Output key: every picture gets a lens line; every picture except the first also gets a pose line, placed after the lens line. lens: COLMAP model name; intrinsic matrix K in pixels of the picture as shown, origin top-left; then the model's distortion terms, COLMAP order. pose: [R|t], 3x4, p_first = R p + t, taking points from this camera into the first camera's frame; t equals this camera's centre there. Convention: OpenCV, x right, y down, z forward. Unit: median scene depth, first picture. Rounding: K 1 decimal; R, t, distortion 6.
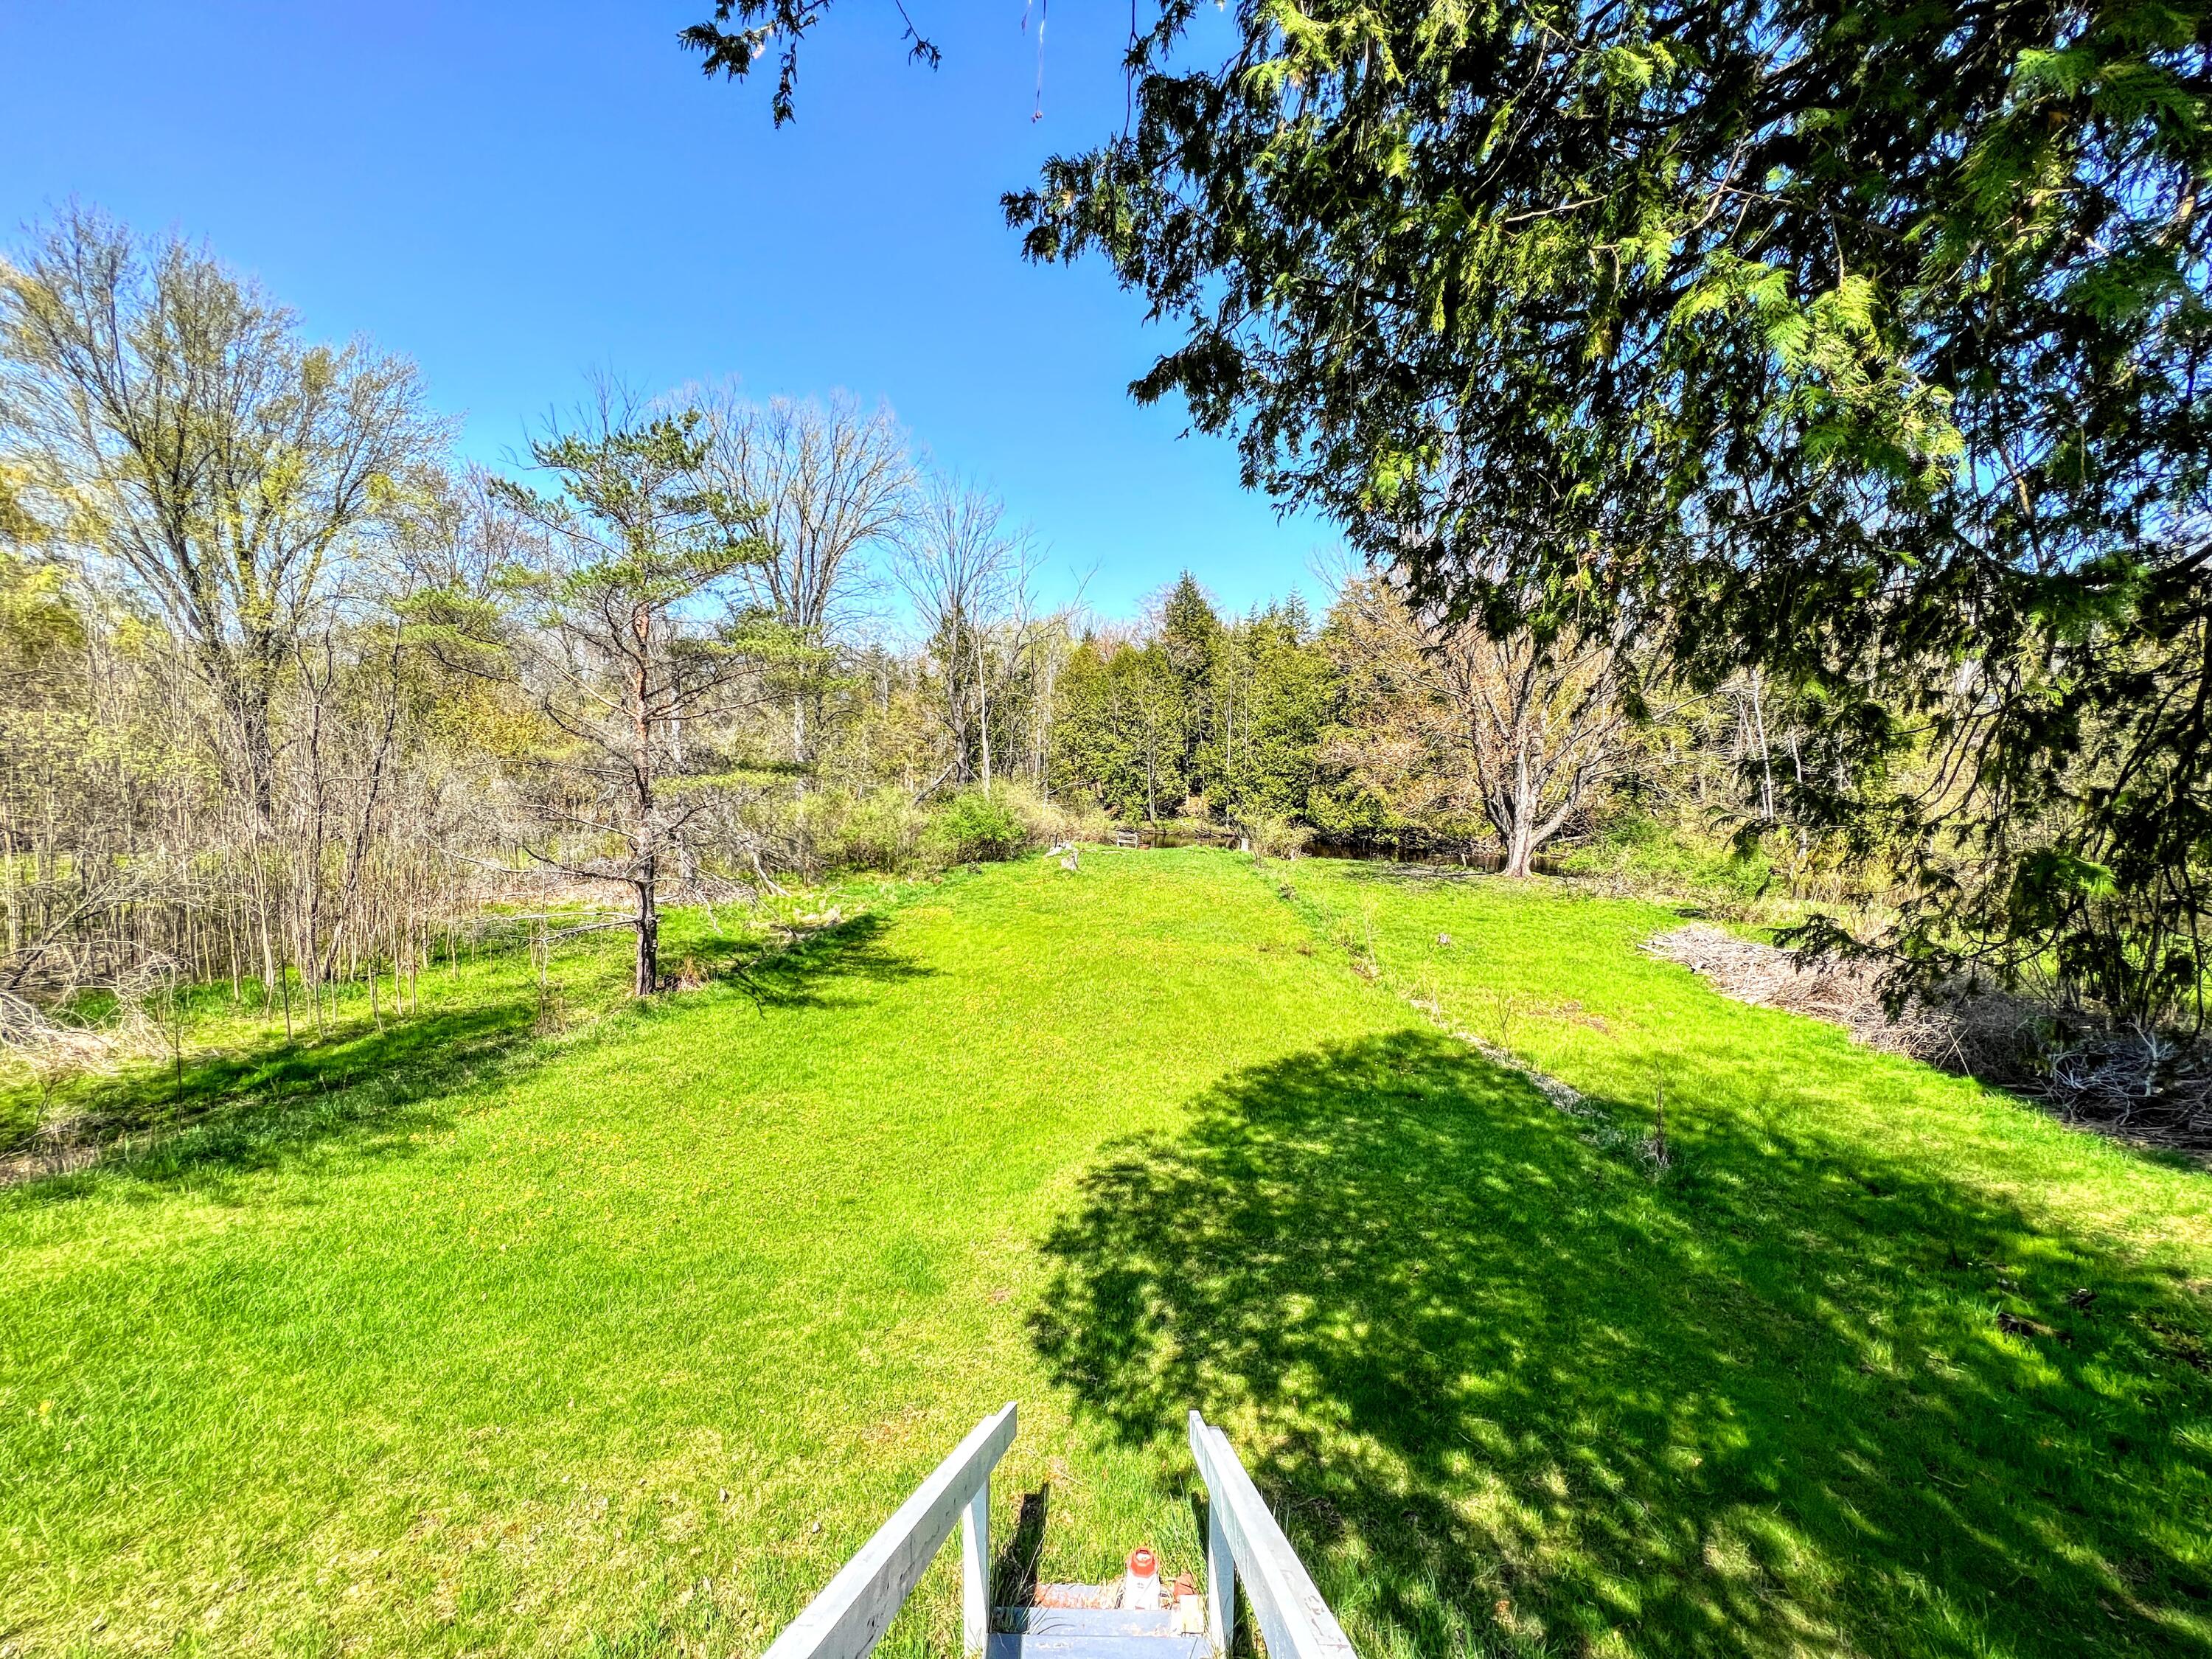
lens RADIAL K [[885.0, 0, 1104.9], [0, 885.0, 829.1], [0, 0, 1]] dist [-0.001765, 0.000347]
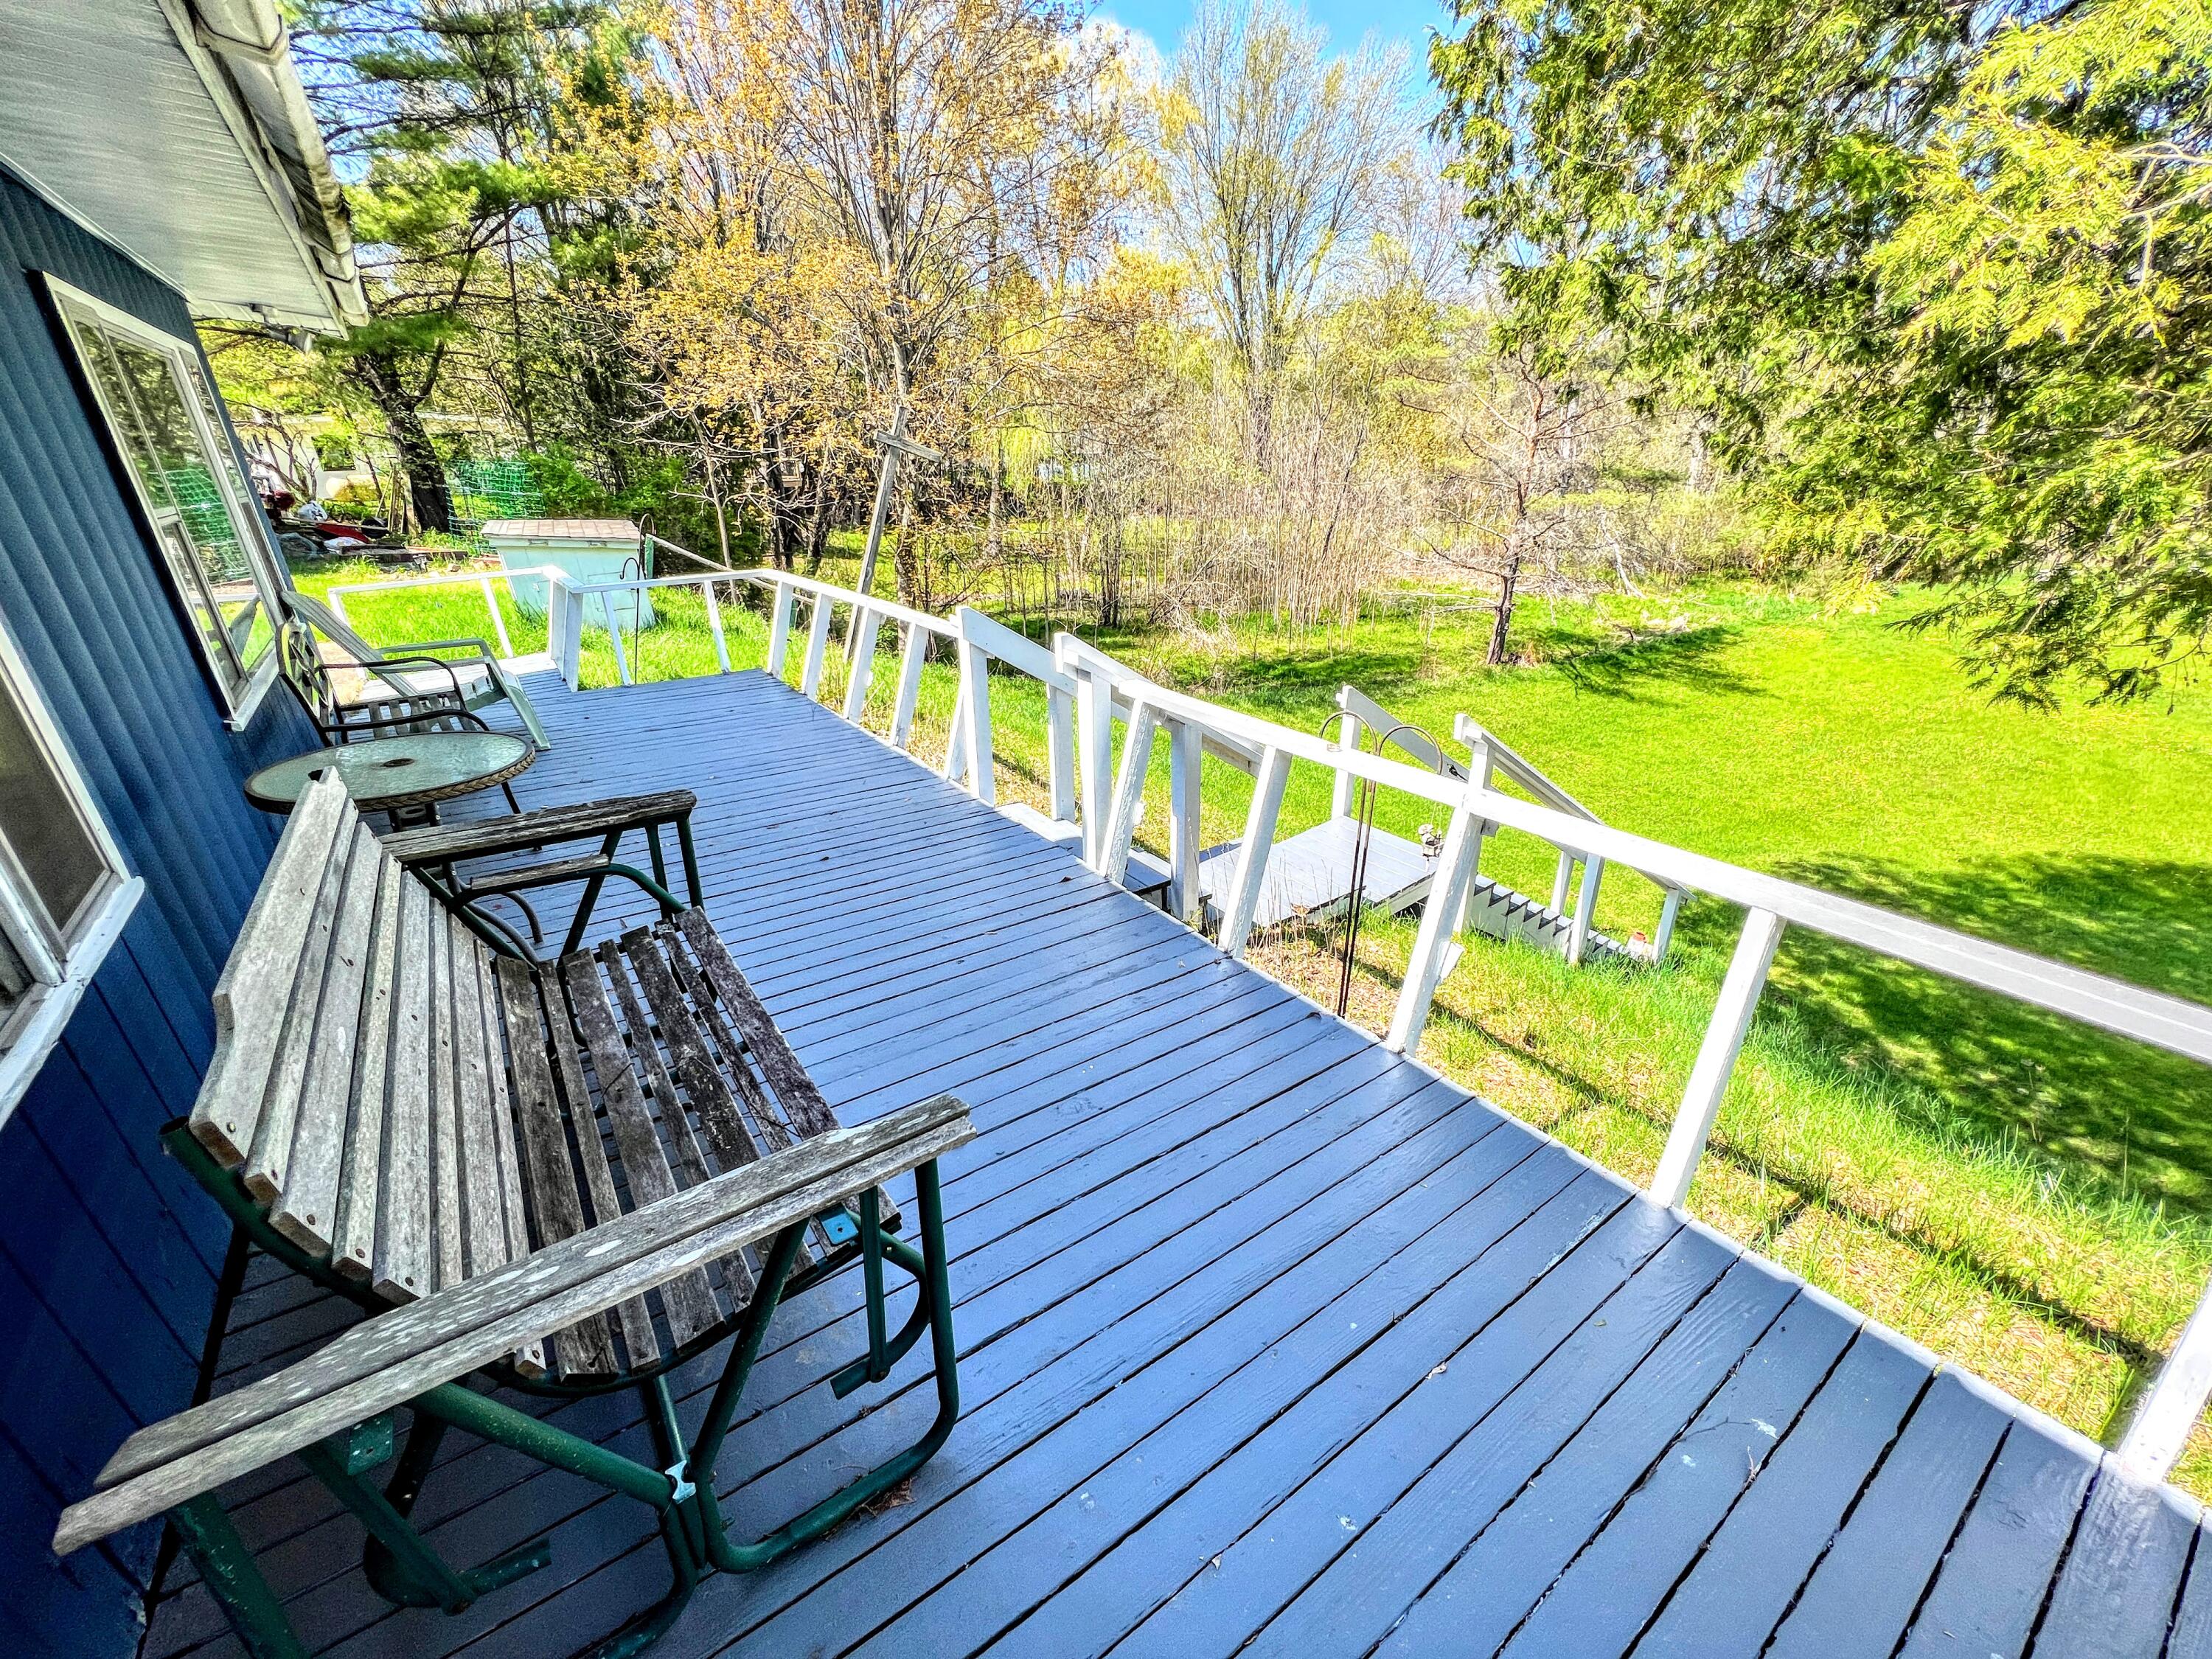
lens RADIAL K [[885.0, 0, 1104.9], [0, 885.0, 829.1], [0, 0, 1]] dist [-0.001765, 0.000347]
pose [[0.615652, 0.303881, -0.727069, 0.153614], [-0.037066, 0.932801, 0.358482, -0.034477], [0.787146, -0.193751, 0.585544, -0.266363]]
